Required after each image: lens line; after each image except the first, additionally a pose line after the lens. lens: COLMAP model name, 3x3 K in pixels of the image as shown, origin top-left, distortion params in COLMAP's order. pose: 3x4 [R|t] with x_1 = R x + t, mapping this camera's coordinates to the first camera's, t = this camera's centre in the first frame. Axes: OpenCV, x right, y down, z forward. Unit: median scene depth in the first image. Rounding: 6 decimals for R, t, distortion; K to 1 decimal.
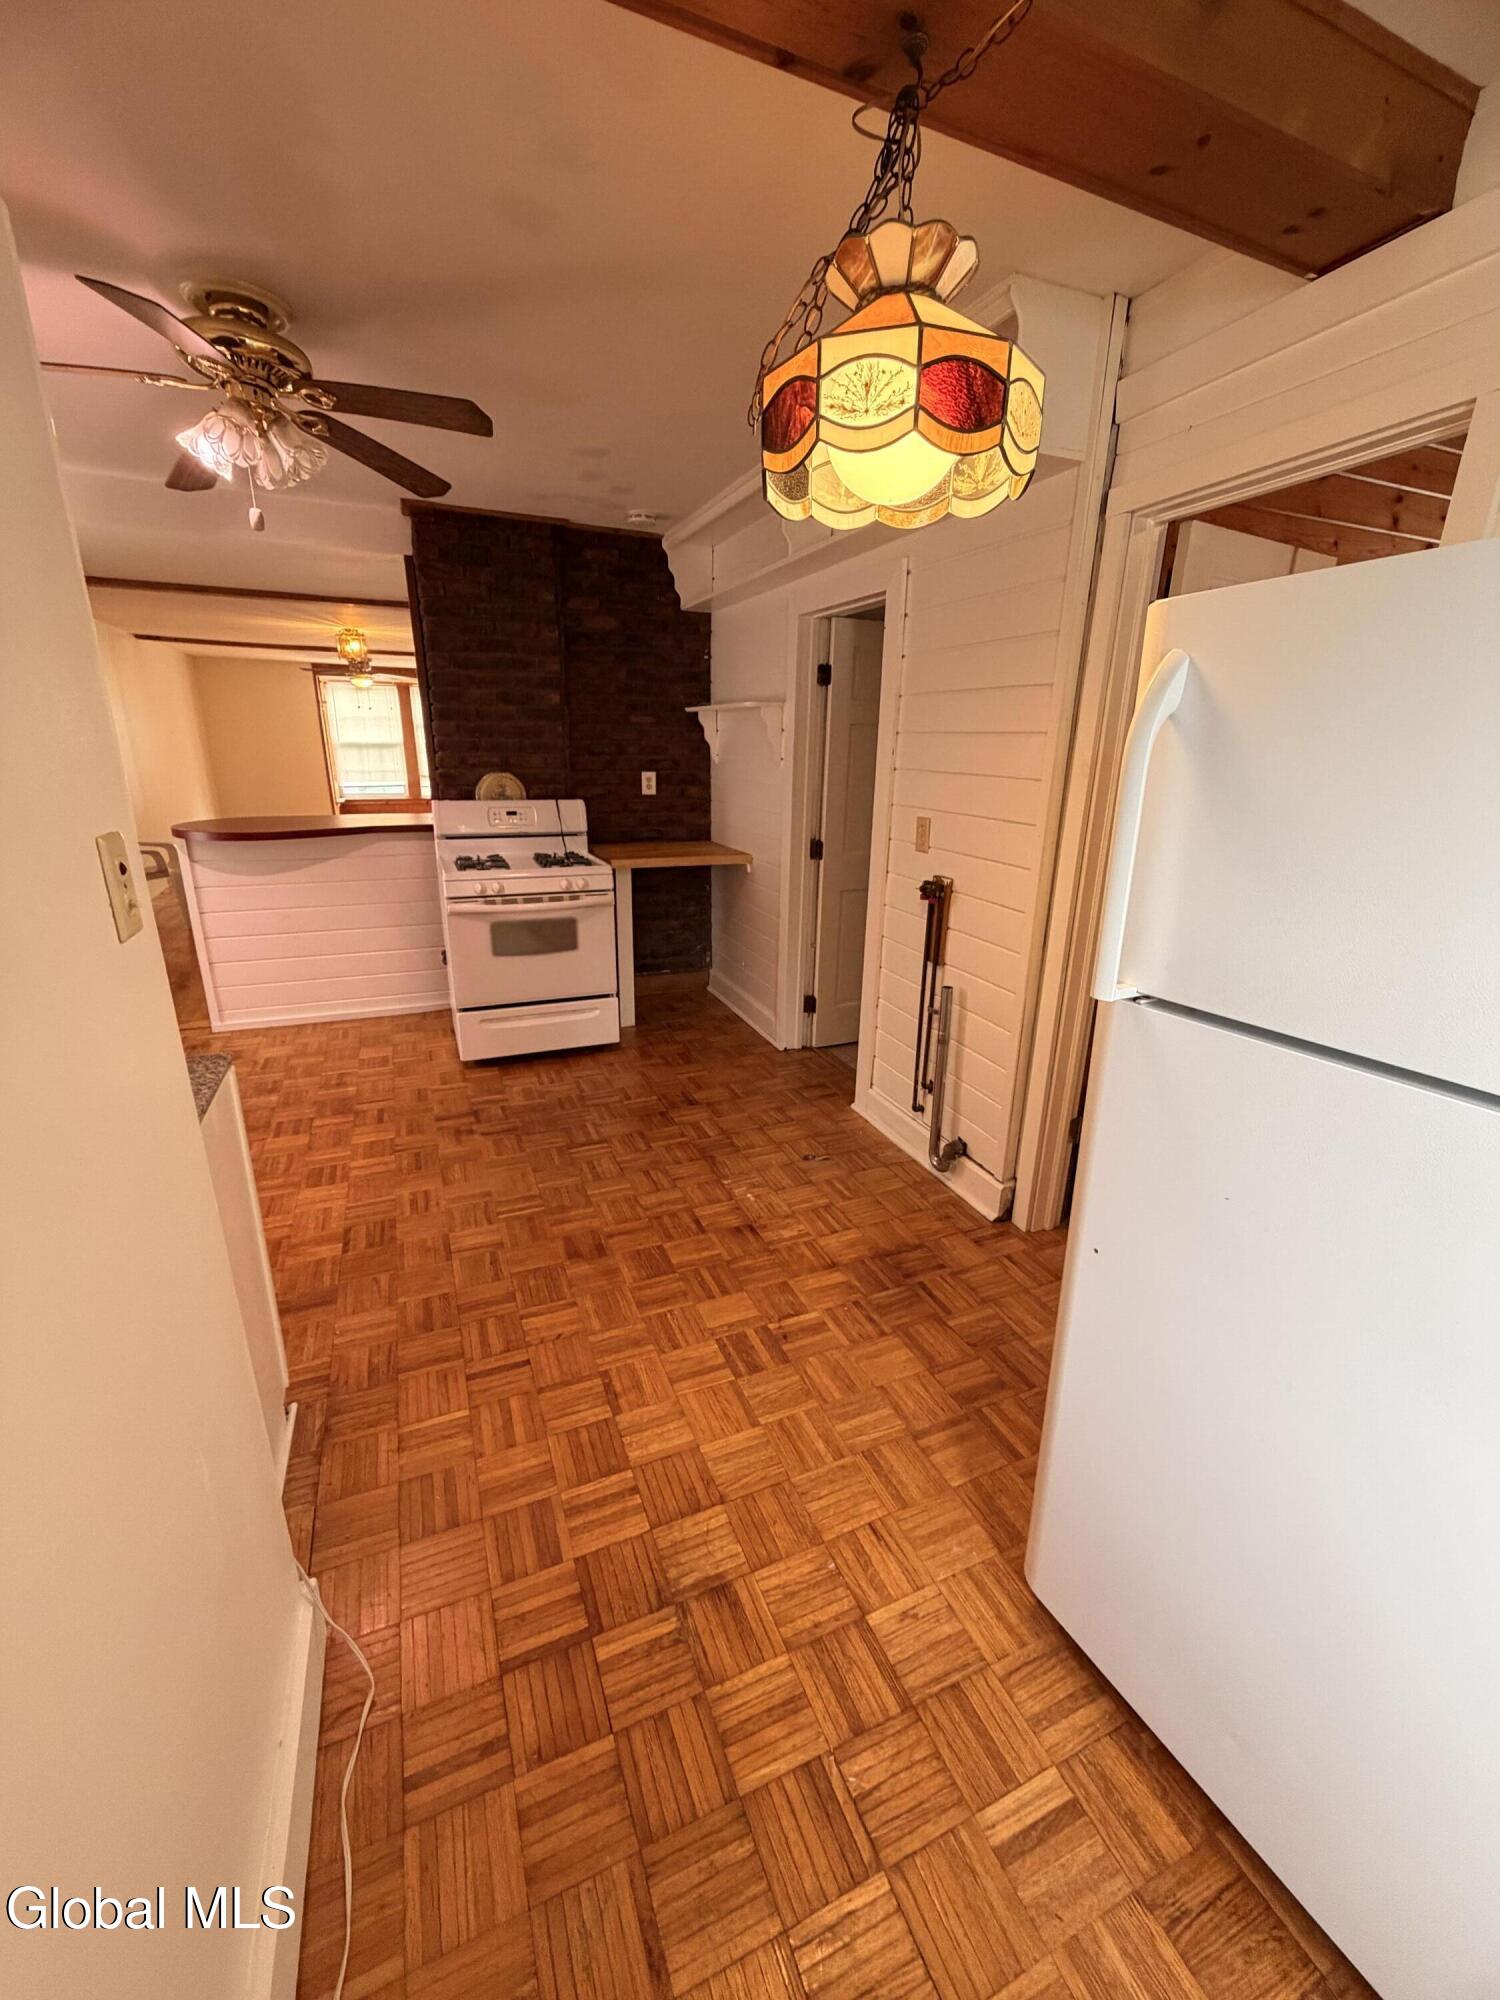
lens RADIAL K [[796.8, 0, 757.3], [0, 796.8, 998.1], [0, 0, 1]] dist [-0.017167, -0.000410]
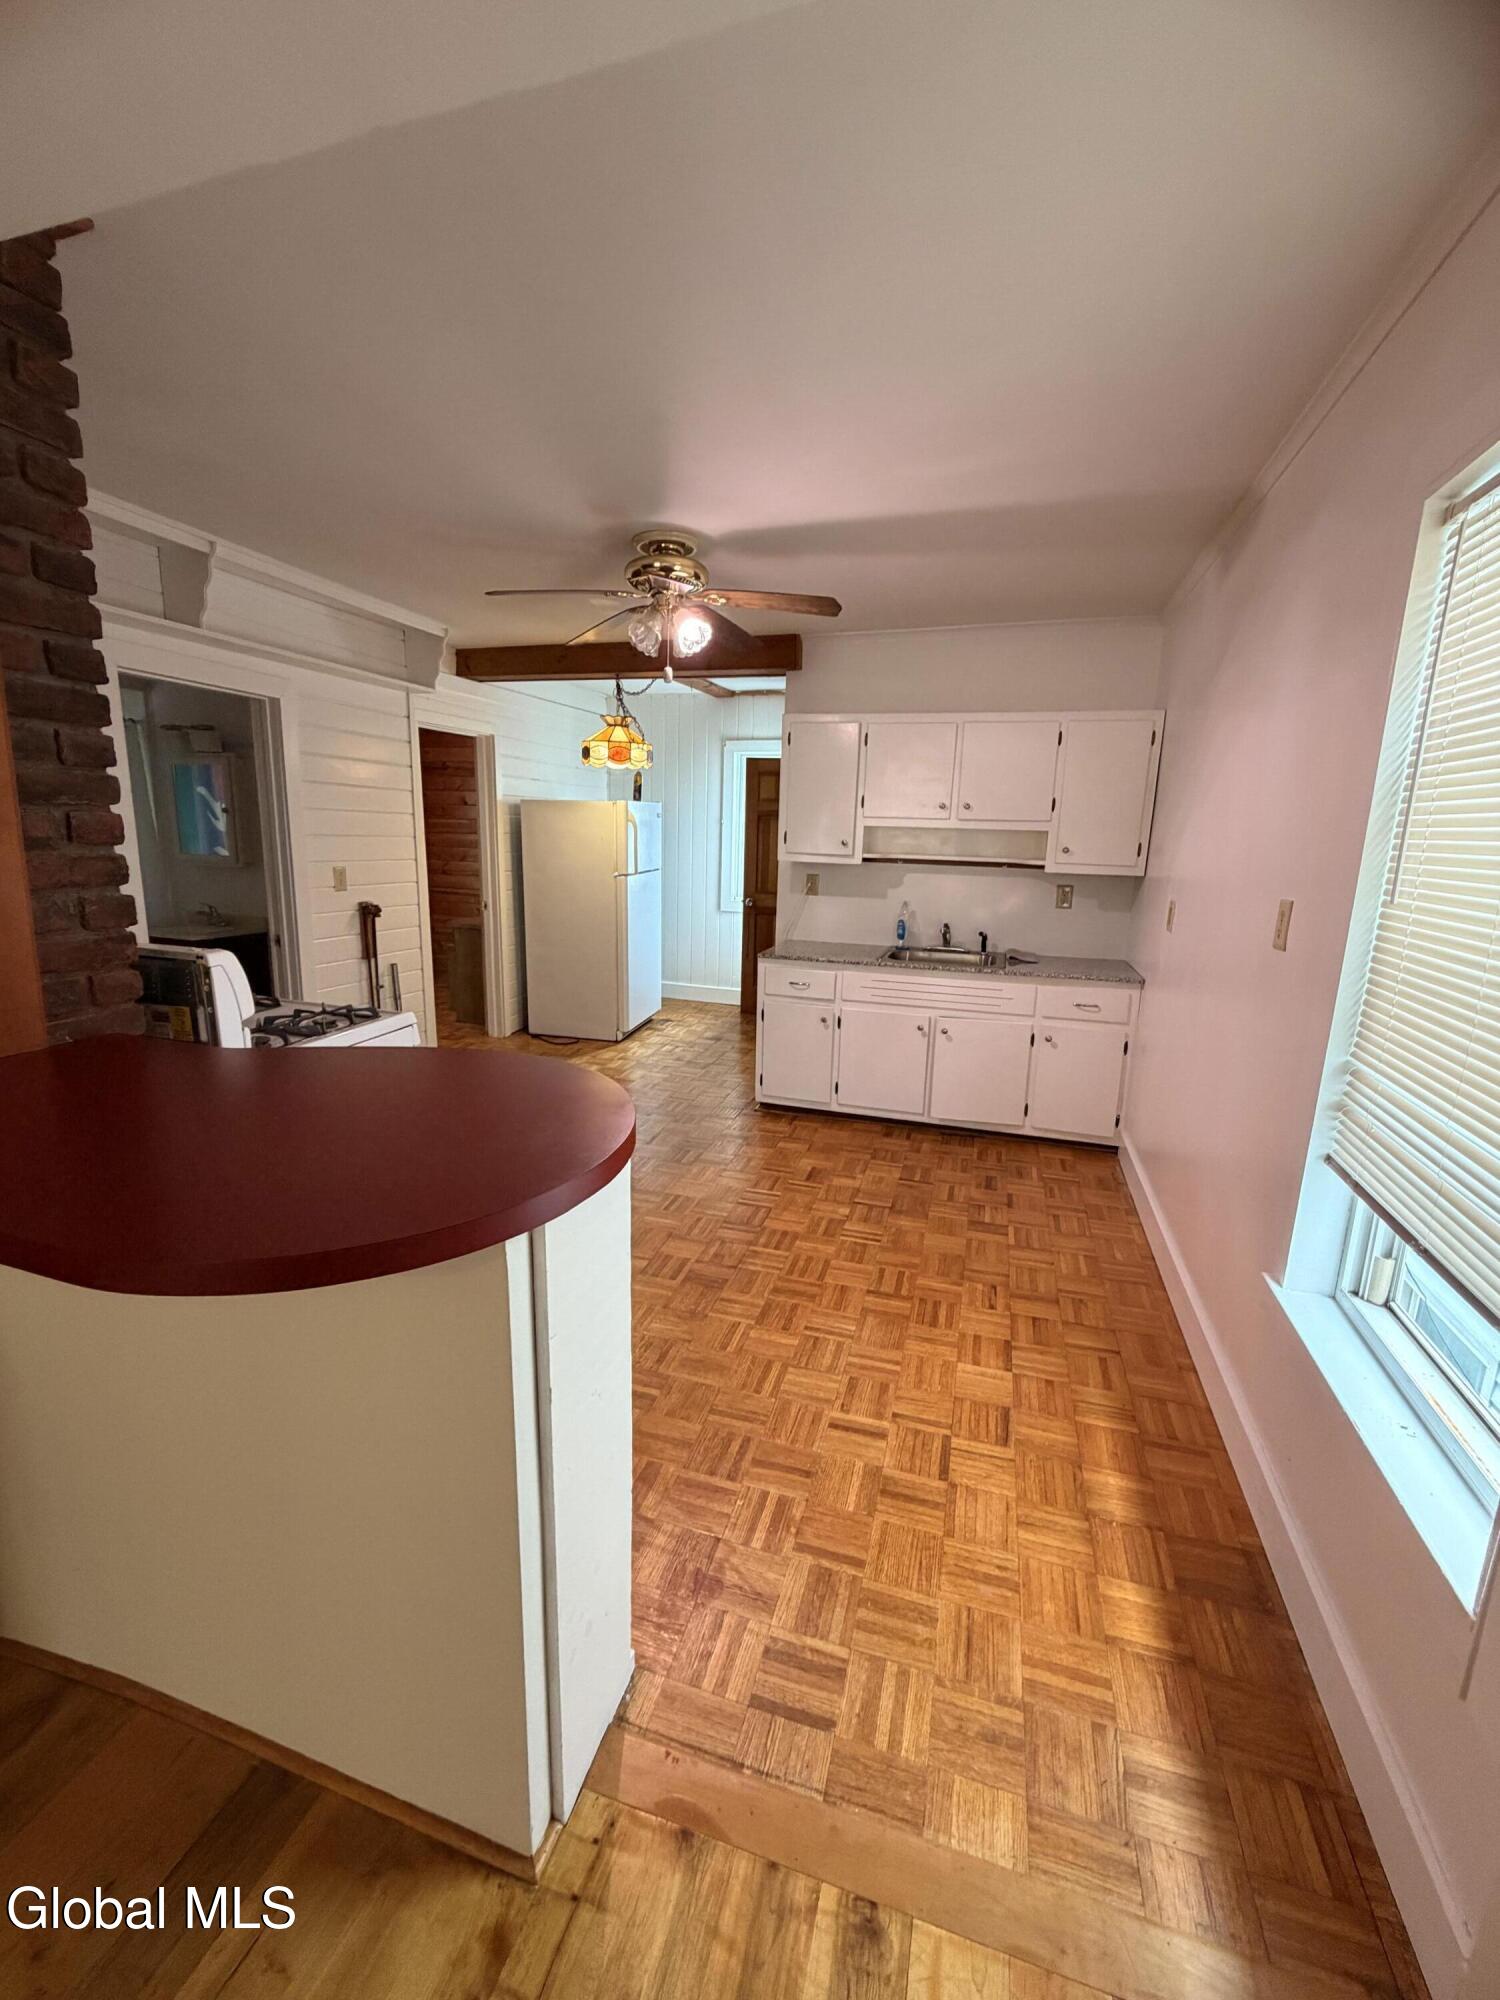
lens RADIAL K [[796.8, 0, 755.3], [0, 796.8, 997.8], [0, 0, 1]] dist [-0.017167, -0.000410]
pose [[-0.759712, -0.176596, 0.625821, -1.345887], [0.159831, 0.882179, 0.442960, -0.549756], [-0.630311, 0.436548, -0.641976, 1.593424]]
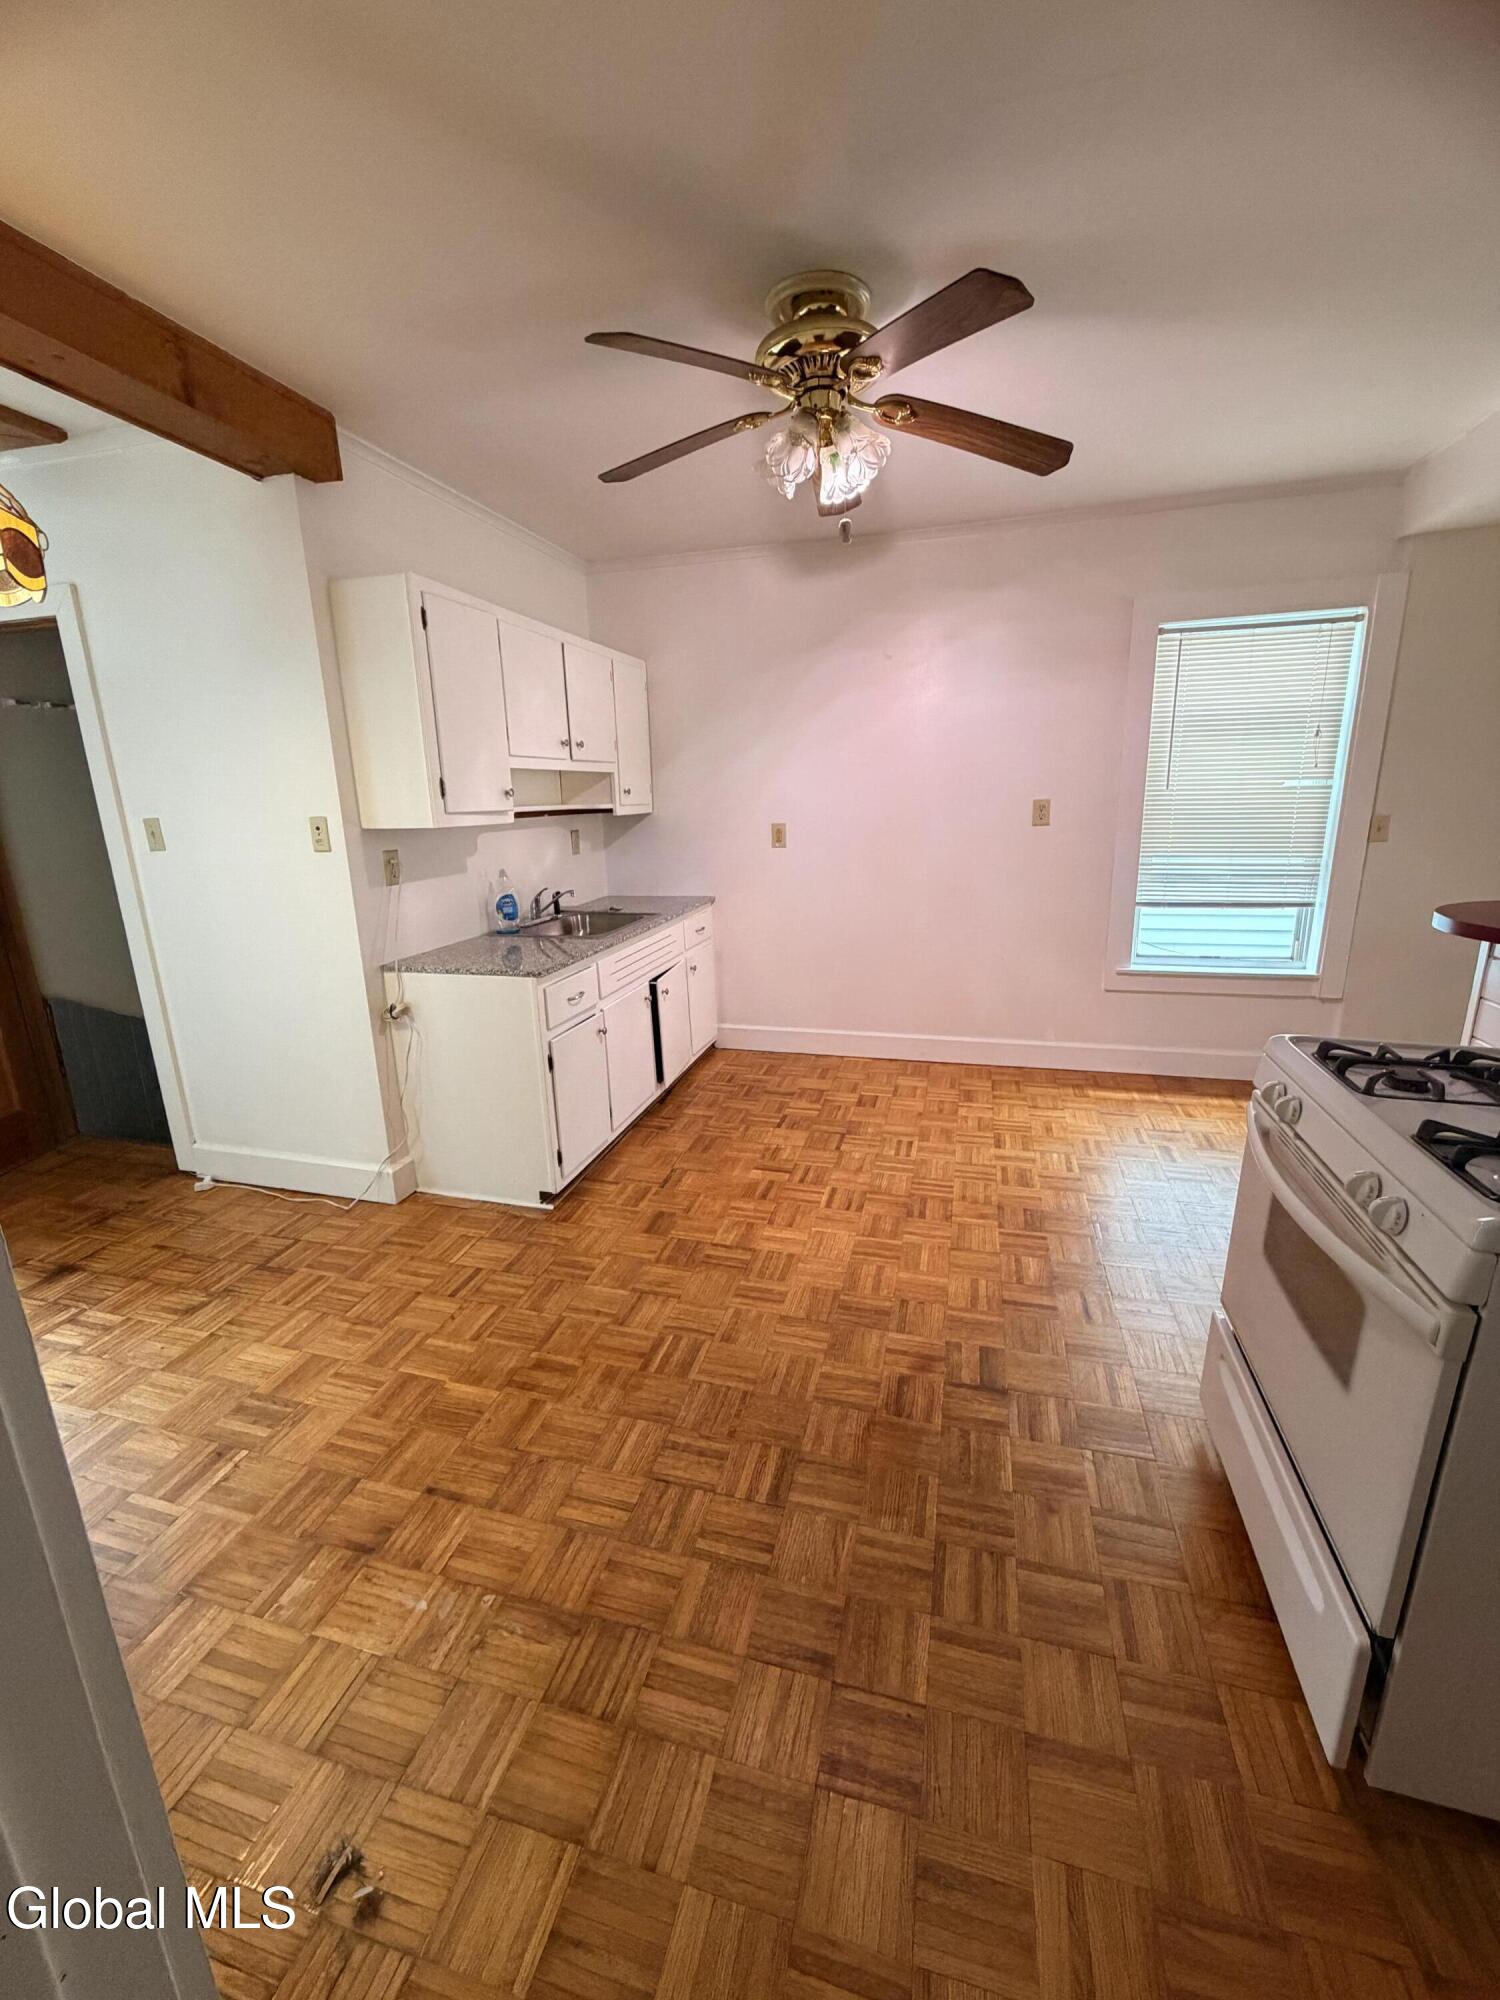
lens RADIAL K [[796.8, 0, 747.2], [0, 796.8, 993.8], [0, 0, 1]] dist [-0.017167, -0.000410]
pose [[-0.627838, 0.182807, -0.756572, 0.175337], [-0.231153, 0.884381, 0.405510, -0.373303], [0.743228, 0.429478, -0.512991, 1.269617]]
